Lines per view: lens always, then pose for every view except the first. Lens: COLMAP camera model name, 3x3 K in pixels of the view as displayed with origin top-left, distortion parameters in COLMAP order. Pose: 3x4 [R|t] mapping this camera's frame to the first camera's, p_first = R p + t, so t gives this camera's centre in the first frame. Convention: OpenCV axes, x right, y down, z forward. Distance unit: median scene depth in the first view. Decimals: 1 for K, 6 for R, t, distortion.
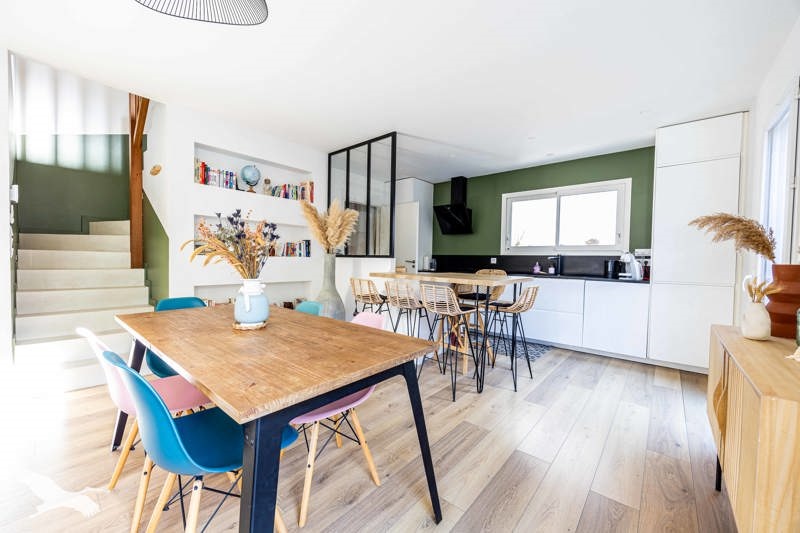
lens RADIAL K [[311.2, 0, 402.8], [0, 311.2, 267.4], [0, 0, 1]] dist [-0.000575, -0.000002]
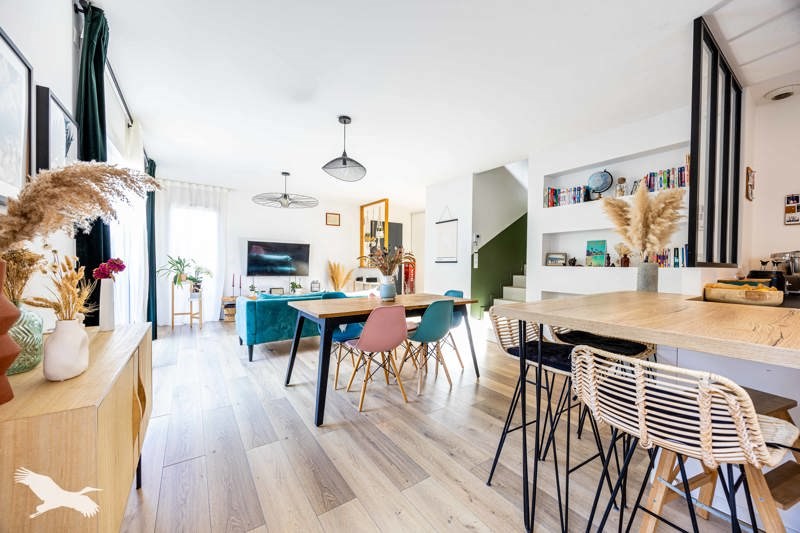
lens RADIAL K [[311.2, 0, 403.5], [0, 311.2, 265.5], [0, 0, 1]] dist [-0.000575, -0.000002]
pose [[-0.265629, -0.011380, -0.964008, 0.660773], [-0.040196, 0.999192, -0.000720, -0.016961], [0.963237, 0.038558, -0.265872, 0.769442]]
